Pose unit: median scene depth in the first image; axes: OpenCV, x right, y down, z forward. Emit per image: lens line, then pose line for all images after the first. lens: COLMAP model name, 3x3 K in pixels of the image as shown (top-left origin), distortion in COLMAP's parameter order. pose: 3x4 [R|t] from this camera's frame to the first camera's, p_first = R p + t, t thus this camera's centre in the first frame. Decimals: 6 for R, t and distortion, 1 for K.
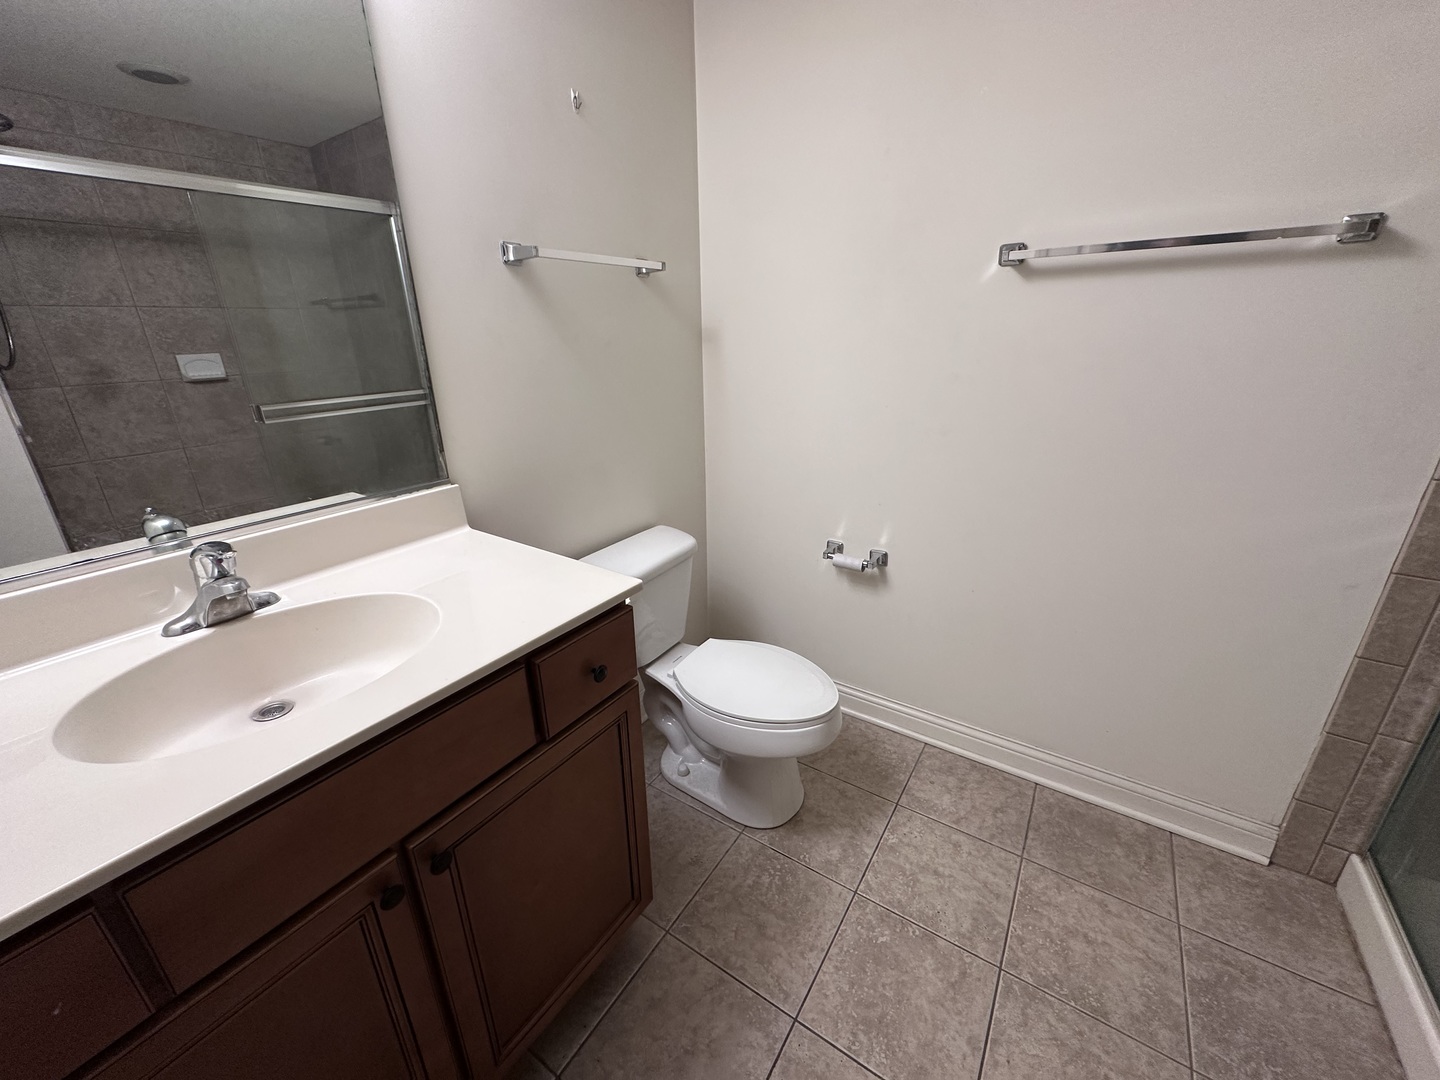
lens RADIAL K [[574.2, 0, 720.0], [0, 574.2, 540.0], [0, 0, 1]] dist [-0.002268, -0.000199]
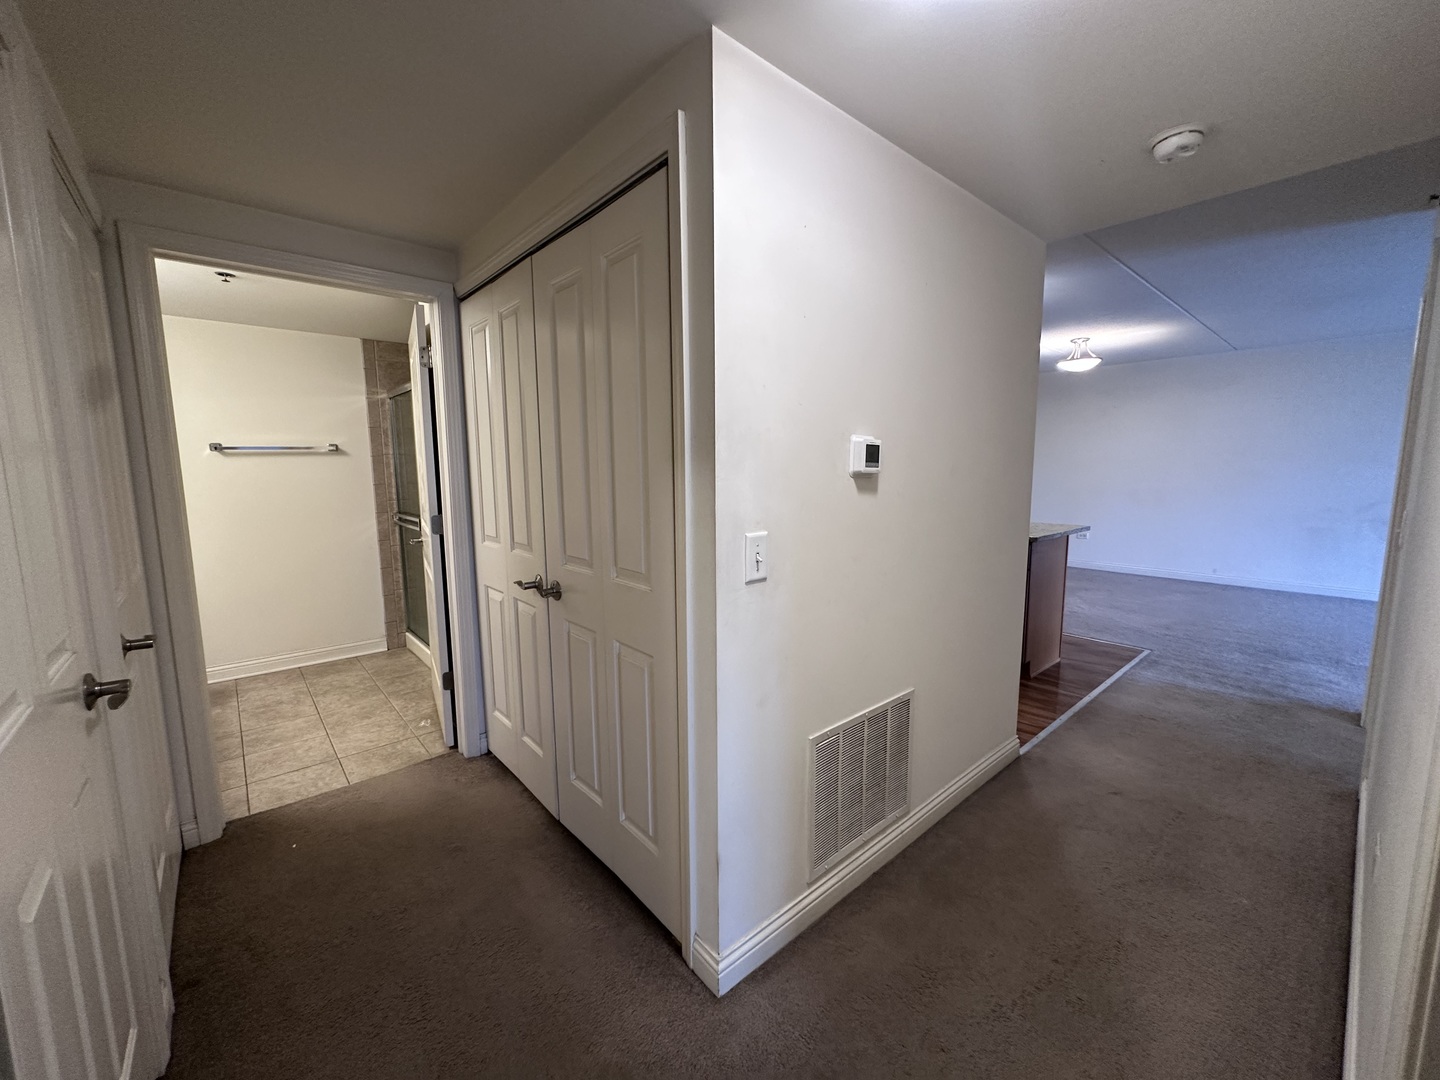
lens RADIAL K [[574.2, 0, 720.0], [0, 574.2, 540.0], [0, 0, 1]] dist [-0.002268, -0.000199]
pose [[0.260974, -0.110888, 0.958956, -1.341960], [0.341021, 0.939921, 0.015880, 0.587987], [-0.903104, 0.322880, 0.283111, -1.543097]]
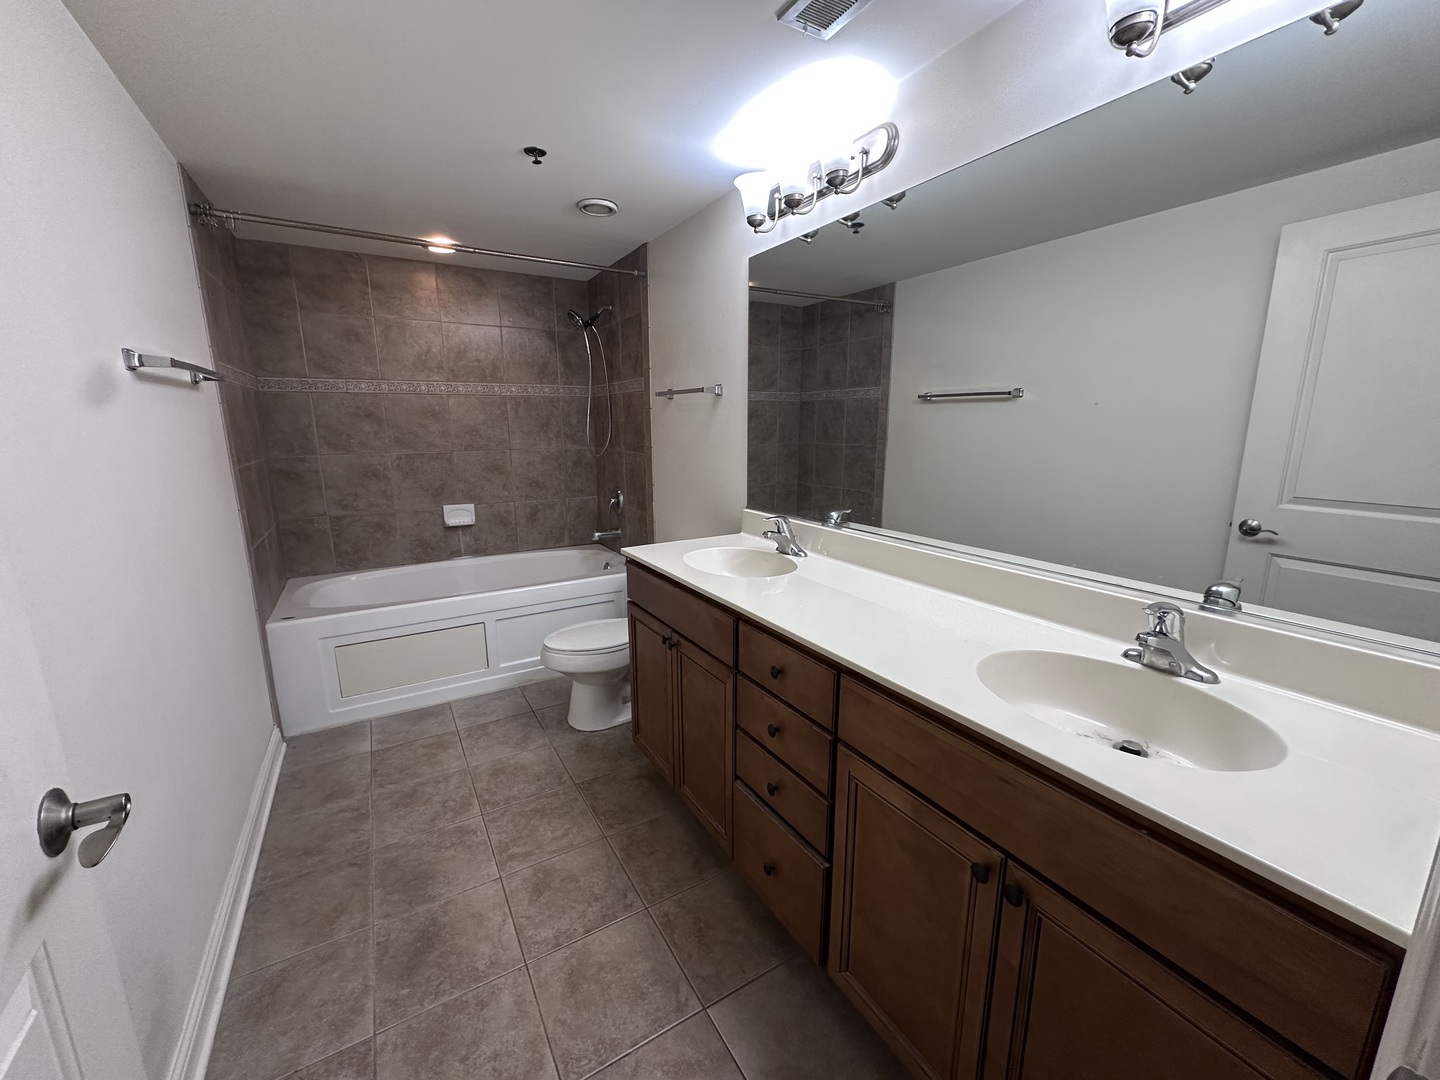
lens RADIAL K [[574.2, 0, 720.0], [0, 574.2, 540.0], [0, 0, 1]] dist [-0.002268, -0.000199]
pose [[-0.423193, 0.200935, -0.883478, 0.977018], [-0.297247, 0.890338, 0.344879, -0.452795], [0.855892, 0.408562, -0.317058, 0.964644]]
